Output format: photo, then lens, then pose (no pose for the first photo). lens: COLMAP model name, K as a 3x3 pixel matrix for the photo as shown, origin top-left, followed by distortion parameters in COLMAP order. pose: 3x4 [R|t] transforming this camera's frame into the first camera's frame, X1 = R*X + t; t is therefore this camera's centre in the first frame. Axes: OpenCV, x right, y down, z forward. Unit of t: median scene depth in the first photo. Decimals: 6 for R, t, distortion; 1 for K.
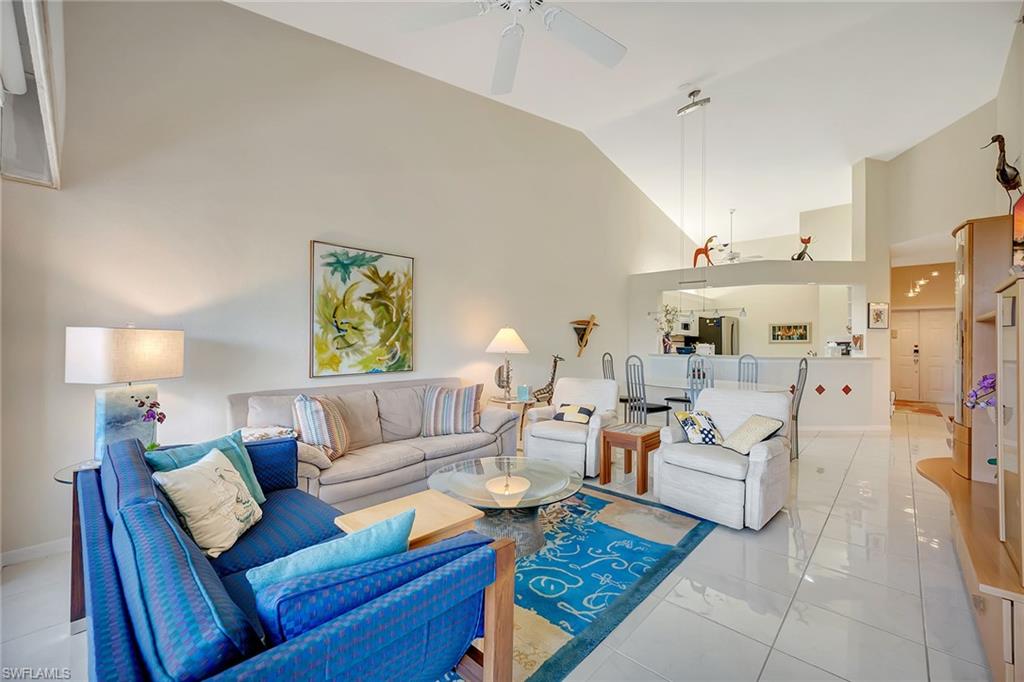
lens RADIAL K [[413.4, 0, 515.2], [0, 413.4, 339.3], [0, 0, 1]] dist [0.003603, 0.003369]
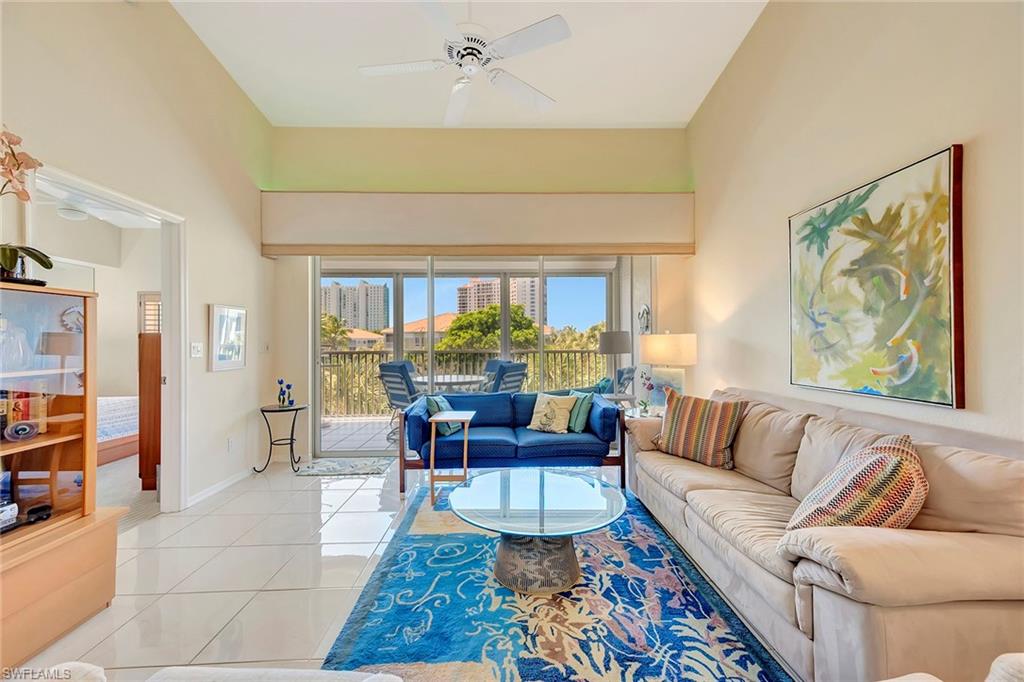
lens RADIAL K [[413.4, 0, 510.5], [0, 413.4, 338.3], [0, 0, 1]] dist [0.003603, 0.003369]
pose [[-0.717051, -0.008091, -0.696974, 0.393541], [0.005640, 0.999833, -0.017409, 0.009838], [0.696998, -0.016414, -0.716885, 0.997994]]
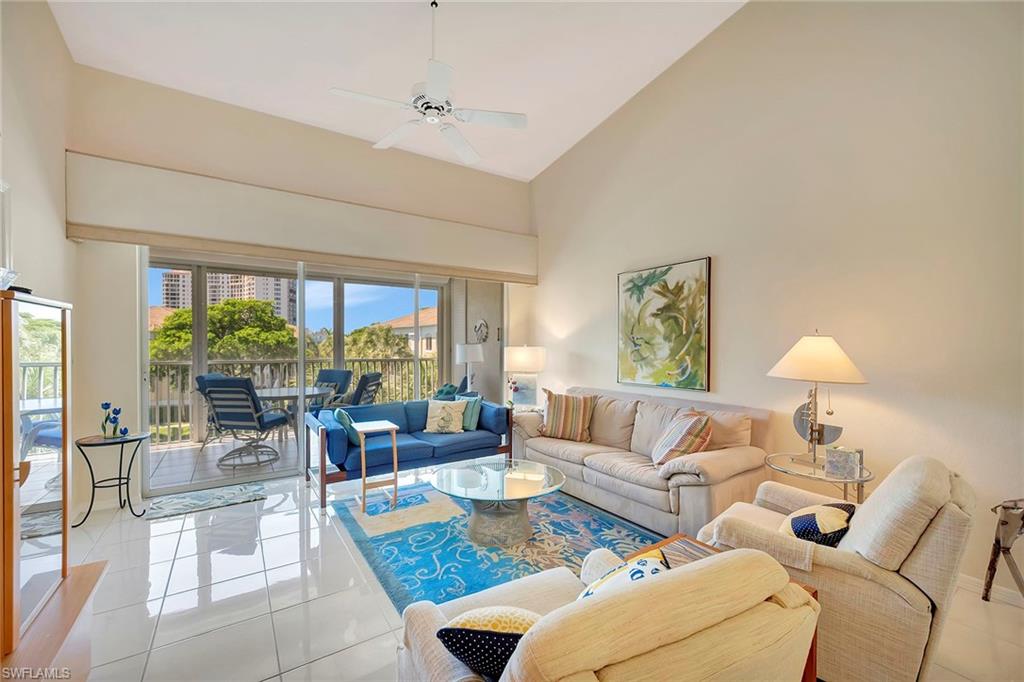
lens RADIAL K [[413.4, 0, 516.5], [0, 413.4, 353.0], [0, 0, 1]] dist [0.003603, 0.003369]
pose [[-0.221982, 0.012126, -0.974975, 0.672326], [0.002871, 0.999926, 0.011782, -0.012276], [0.975046, -0.000184, -0.222001, 0.814109]]
